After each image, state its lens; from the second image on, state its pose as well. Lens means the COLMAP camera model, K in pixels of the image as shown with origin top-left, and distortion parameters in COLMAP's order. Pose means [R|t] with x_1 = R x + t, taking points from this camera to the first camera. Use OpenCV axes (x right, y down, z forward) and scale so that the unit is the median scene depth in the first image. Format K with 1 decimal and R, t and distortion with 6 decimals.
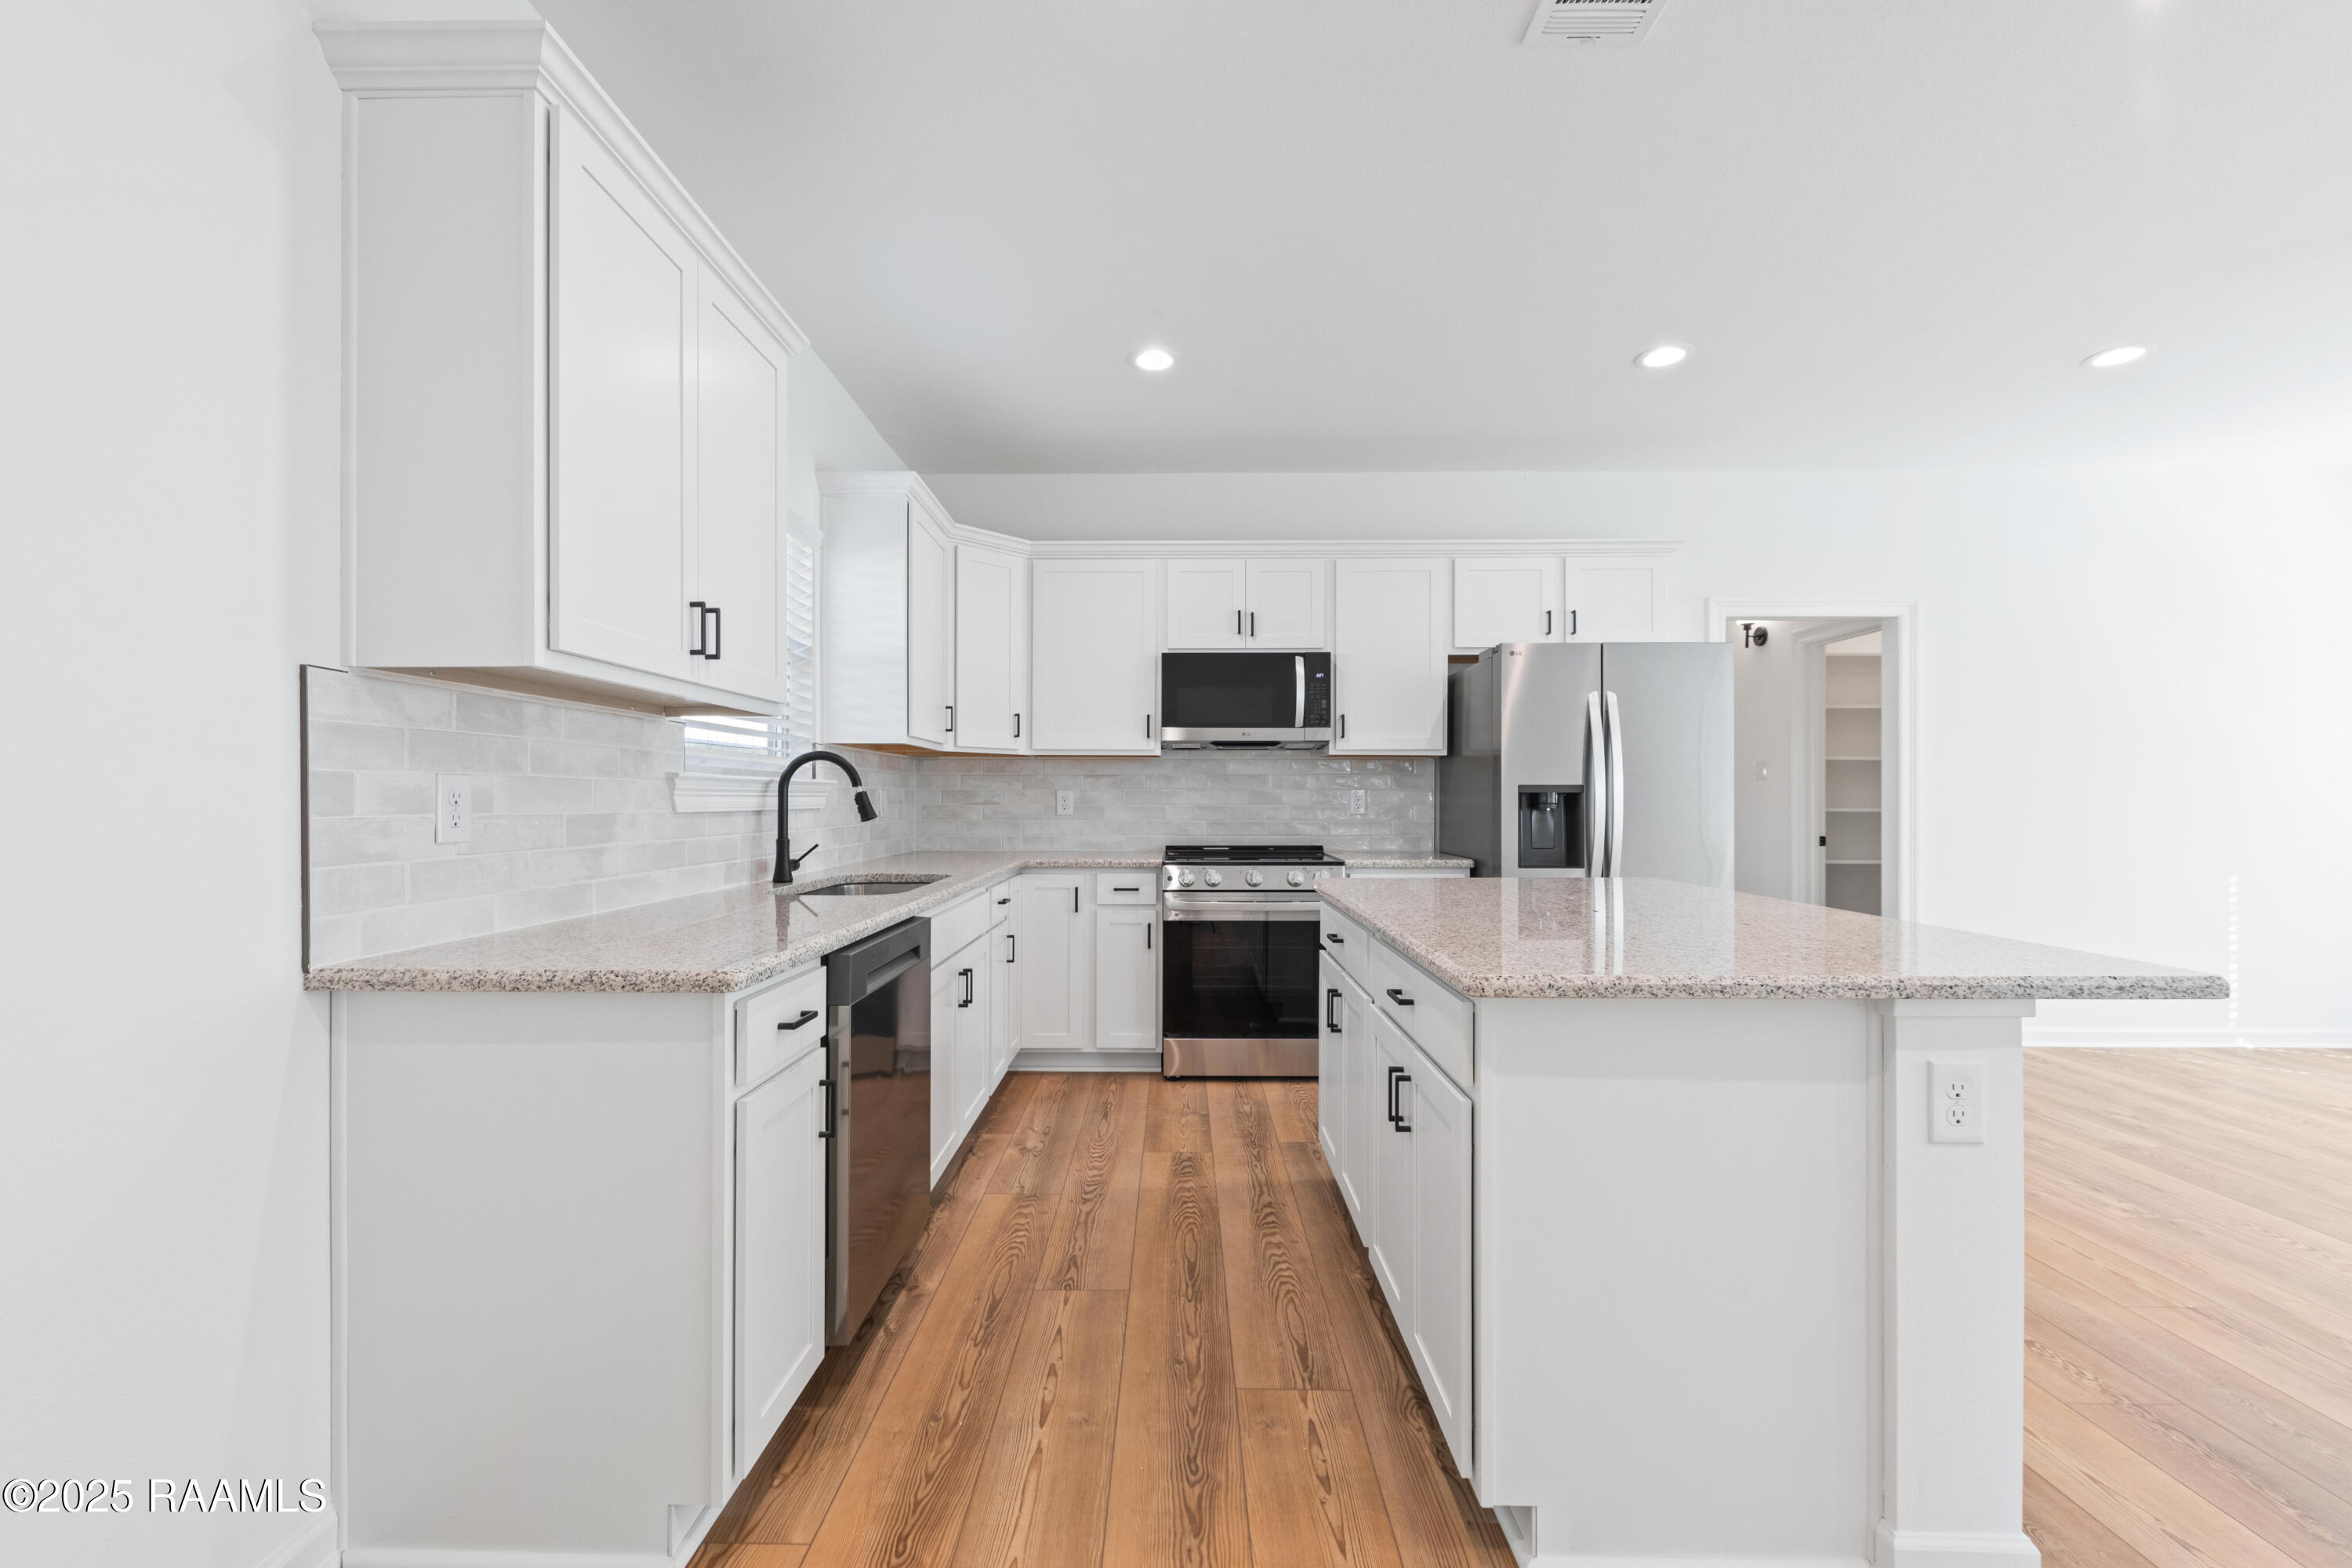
lens RADIAL K [[969.4, 0, 1173.0], [0, 969.4, 801.9], [0, 0, 1]] dist [0.009003, -0.000655]
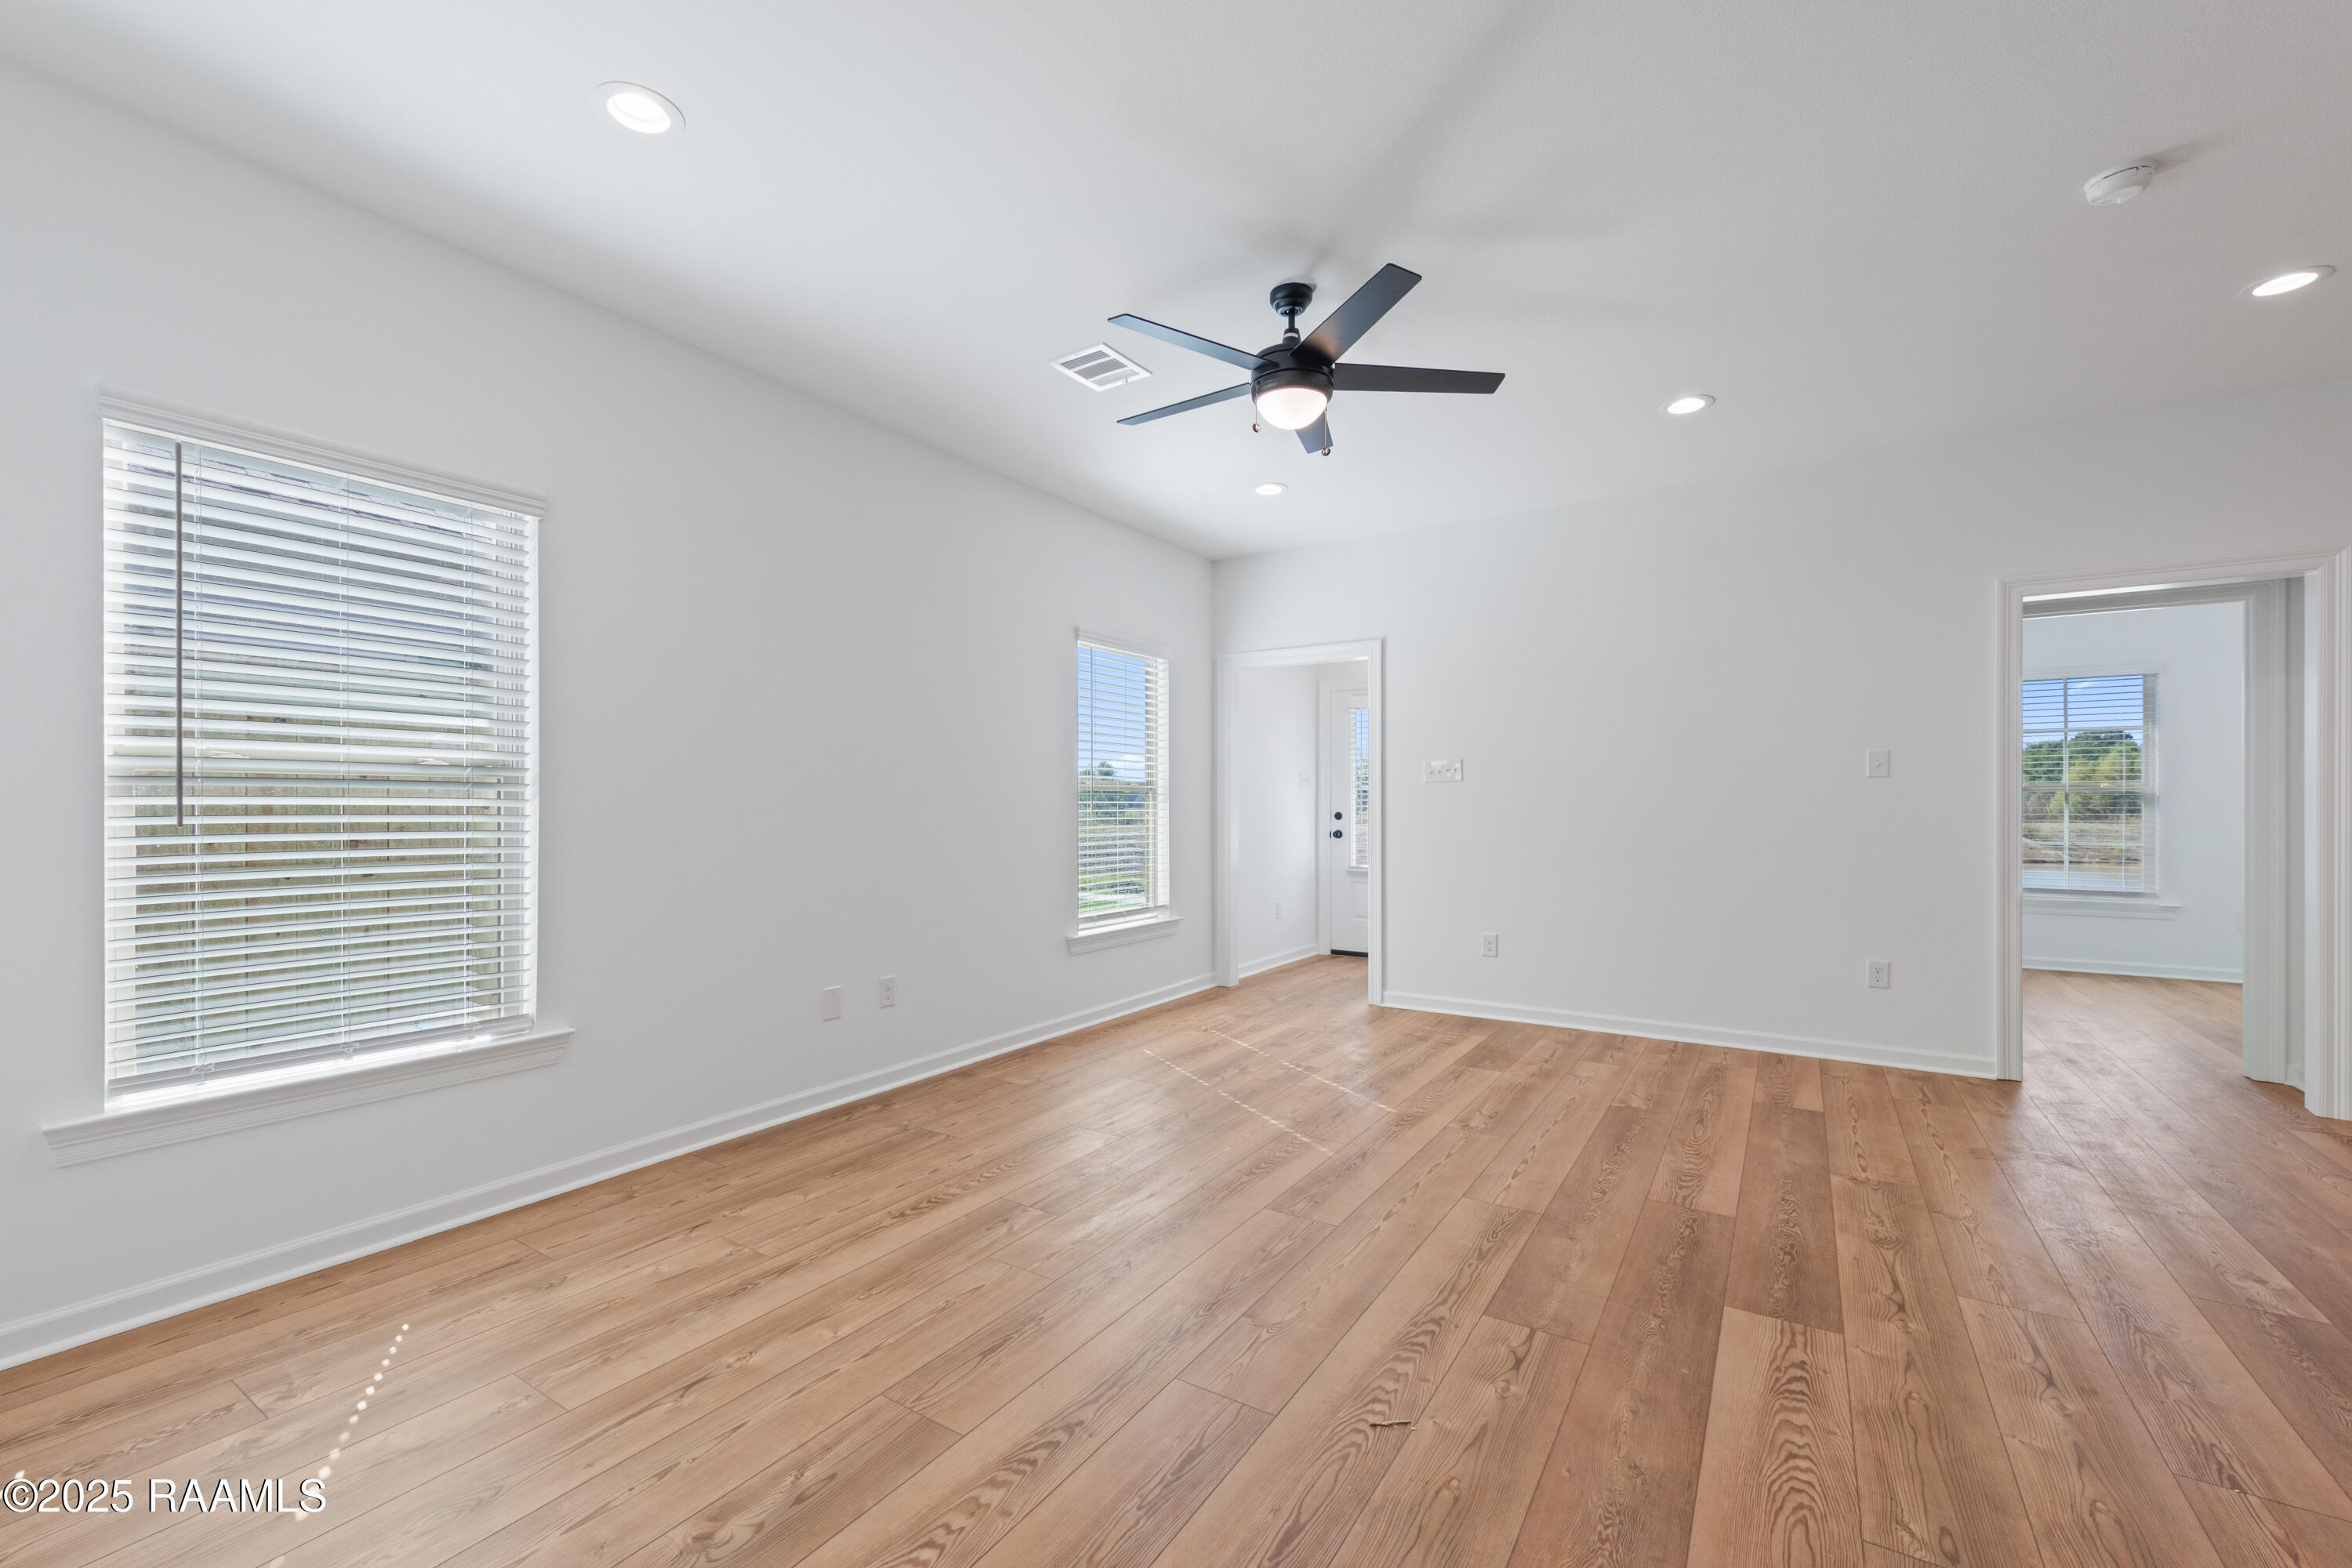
lens RADIAL K [[969.4, 0, 1173.0], [0, 969.4, 801.9], [0, 0, 1]] dist [0.009003, -0.000655]
pose [[-0.841923, 0.000831, 0.539598, 1.322482], [0.002495, 0.999994, 0.002353, -0.003597], [-0.539592, 0.003327, -0.841920, 2.061660]]
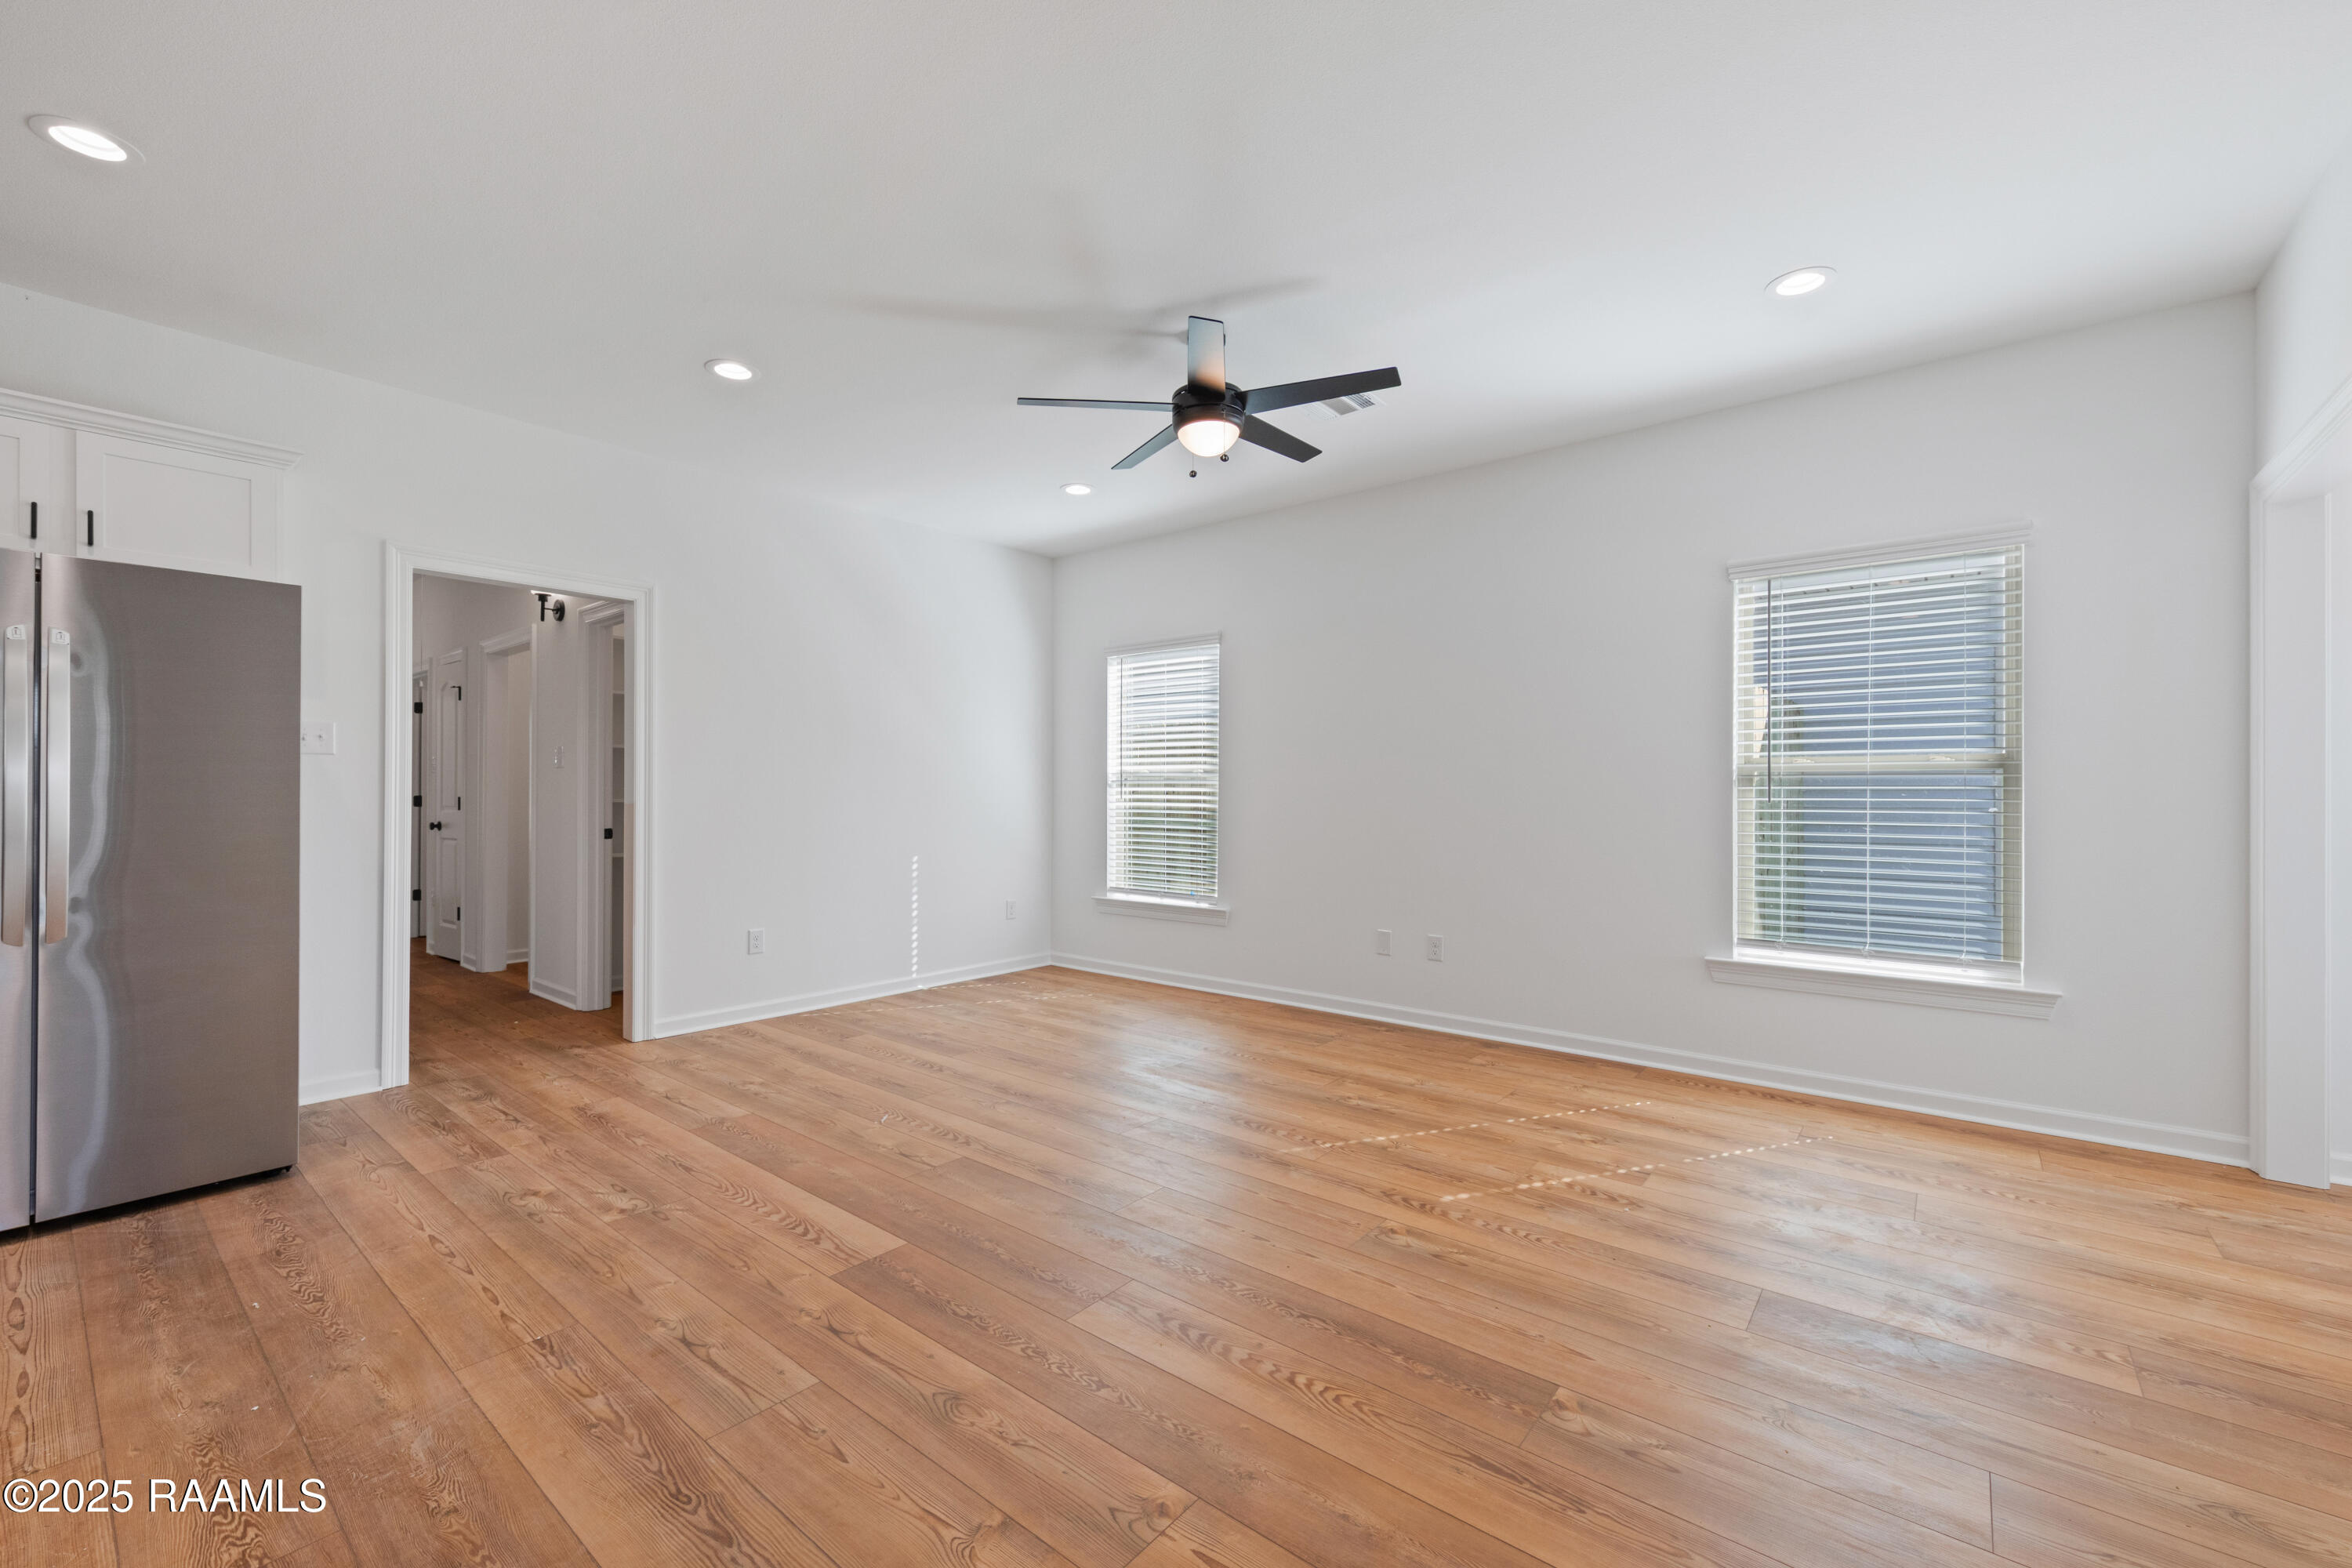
lens RADIAL K [[953.4, 0, 1154.6], [0, 953.4, 796.3], [0, 0, 1]] dist [0.005401, -0.000192]
pose [[0.641166, -0.002807, 0.767397, 0.730003], [0.002263, 0.999996, 0.001768, 0.009099], [-0.767399, 0.000603, 0.641170, -0.010943]]
